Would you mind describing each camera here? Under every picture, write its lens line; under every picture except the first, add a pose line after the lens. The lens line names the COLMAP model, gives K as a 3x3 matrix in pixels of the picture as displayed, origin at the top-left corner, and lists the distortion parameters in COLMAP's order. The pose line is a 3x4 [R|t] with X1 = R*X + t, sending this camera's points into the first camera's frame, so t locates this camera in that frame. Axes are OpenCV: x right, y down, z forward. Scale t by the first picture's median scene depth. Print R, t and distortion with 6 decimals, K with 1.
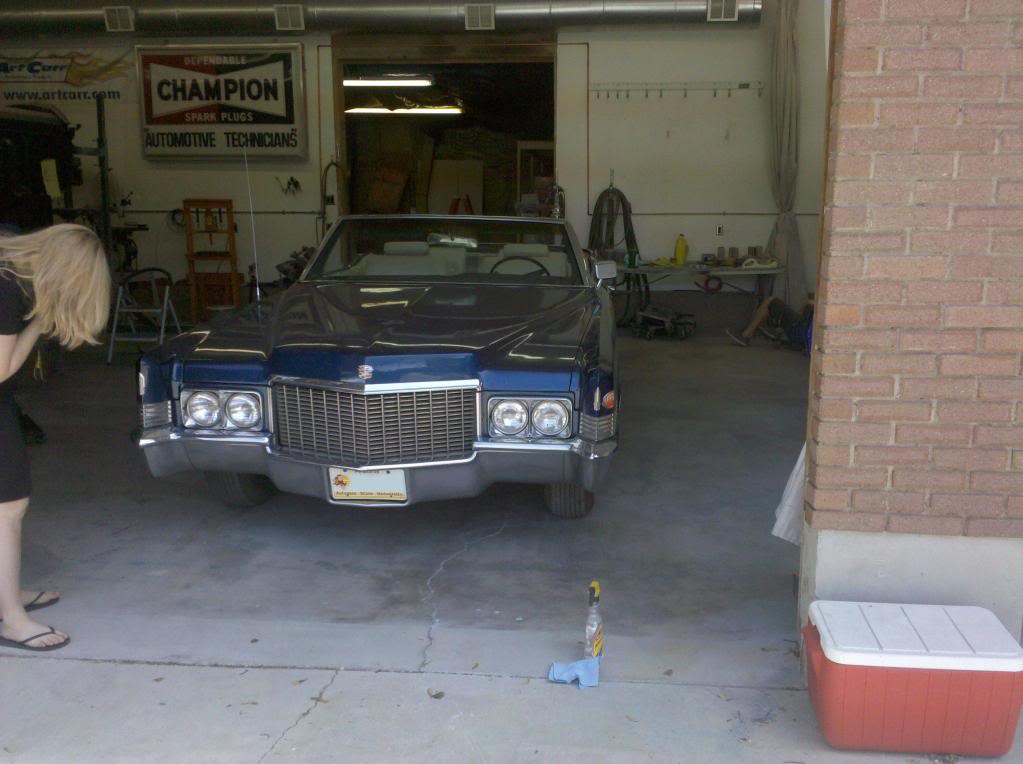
lens RADIAL K [[1492.8, 0, 395.5], [0, 1492.8, 478.4], [0, 0, 1]] dist [0.294356, -1.571688]
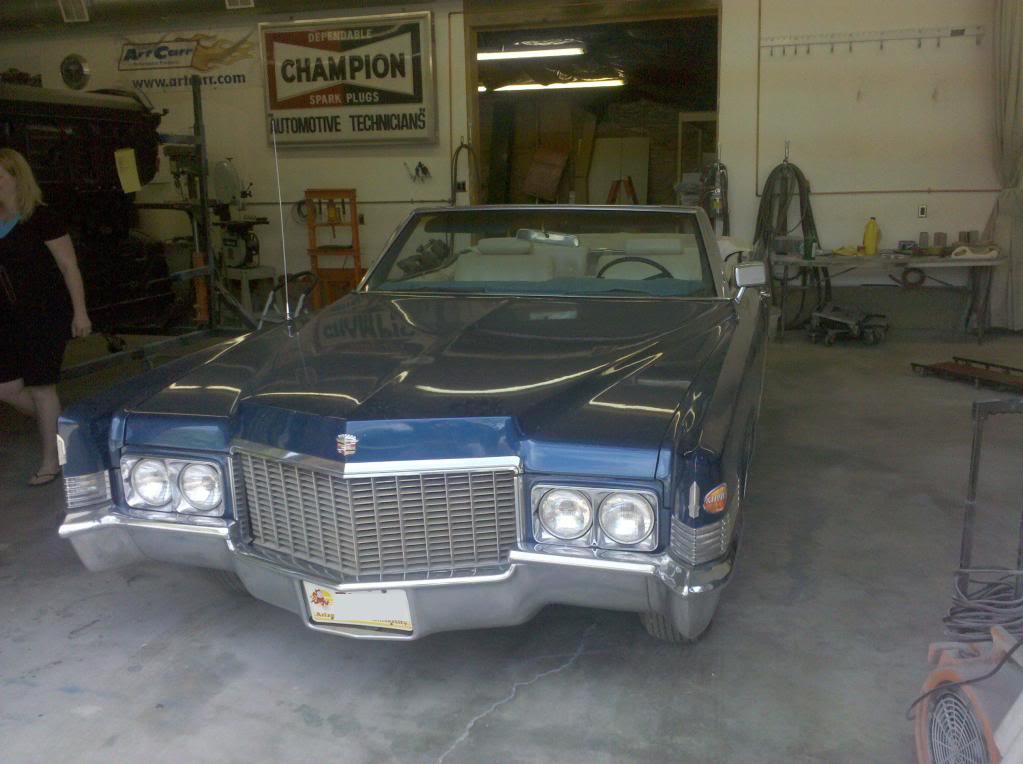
lens RADIAL K [[975.1, 0, 518.3], [0, 975.1, 386.8], [0, 0, 1]] dist [0.139413, -0.285982]
pose [[0.982004, 0.013110, -0.188402, 0.102397], [-0.008707, 0.999670, 0.024178, -0.080572], [0.188657, -0.022102, 0.981794, 0.432820]]
